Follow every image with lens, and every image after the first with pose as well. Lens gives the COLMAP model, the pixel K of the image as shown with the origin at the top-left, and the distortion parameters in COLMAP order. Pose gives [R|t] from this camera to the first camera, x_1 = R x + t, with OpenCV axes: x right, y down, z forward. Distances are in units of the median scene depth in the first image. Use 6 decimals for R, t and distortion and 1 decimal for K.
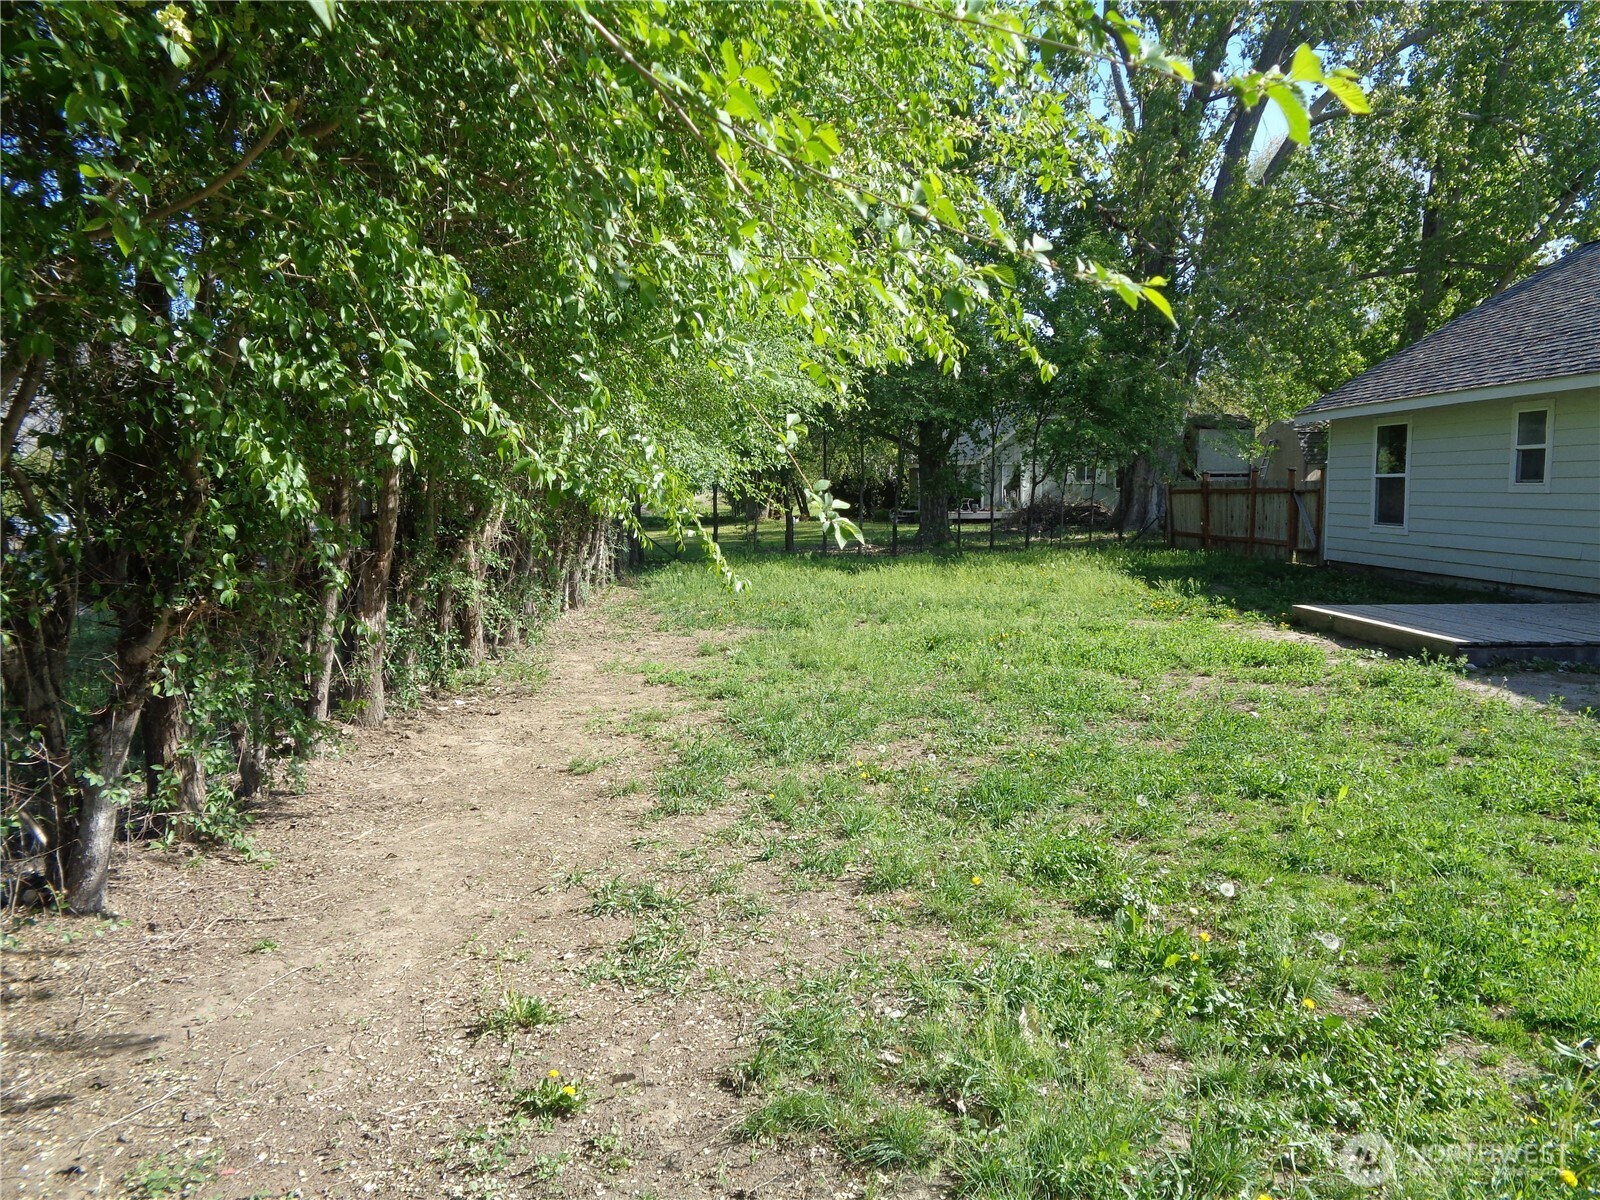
lens RADIAL K [[1163.8, 0, 795.6], [0, 1163.8, 593.4], [0, 0, 1]] dist [-0.002583, 0.003809]
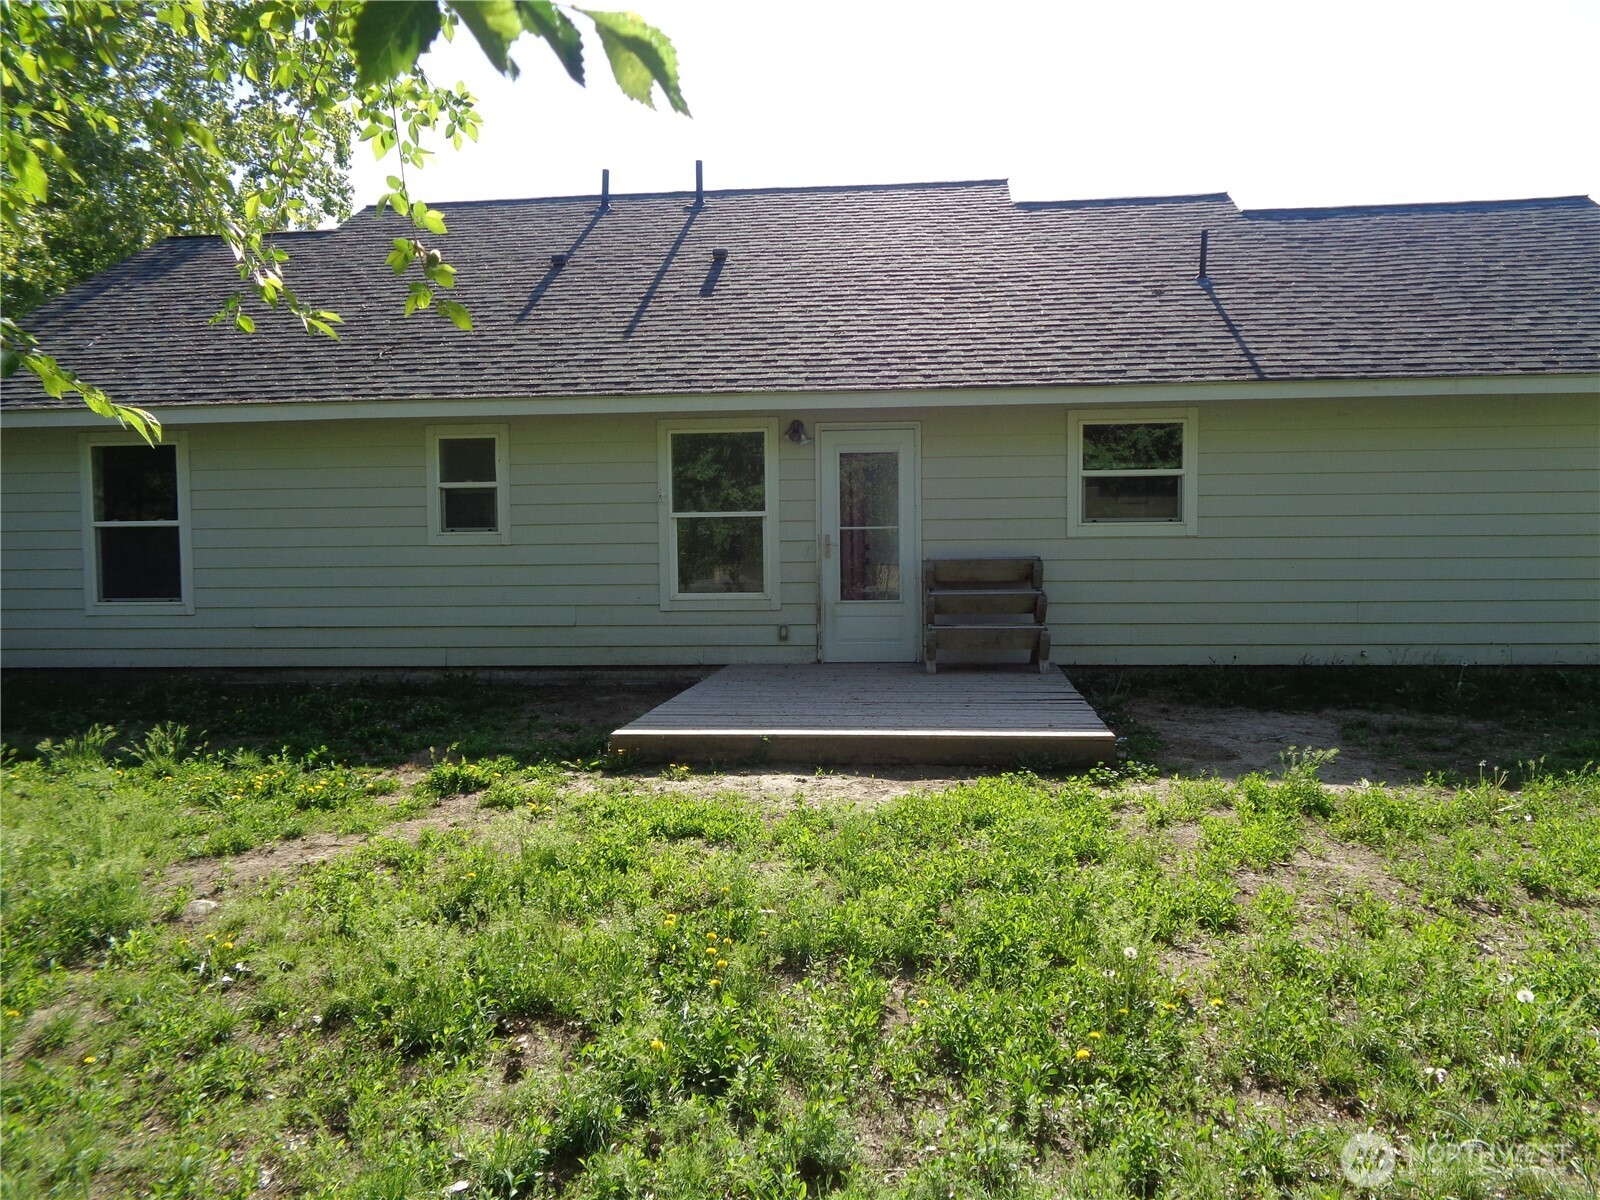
lens RADIAL K [[1163.8, 0, 795.6], [0, 1163.8, 593.4], [0, 0, 1]] dist [-0.002583, 0.003809]
pose [[0.113384, -0.053754, 0.992096, -0.133848], [0.101565, 0.993932, 0.042246, -0.089476], [-0.988346, 0.095972, 0.118155, 0.952898]]
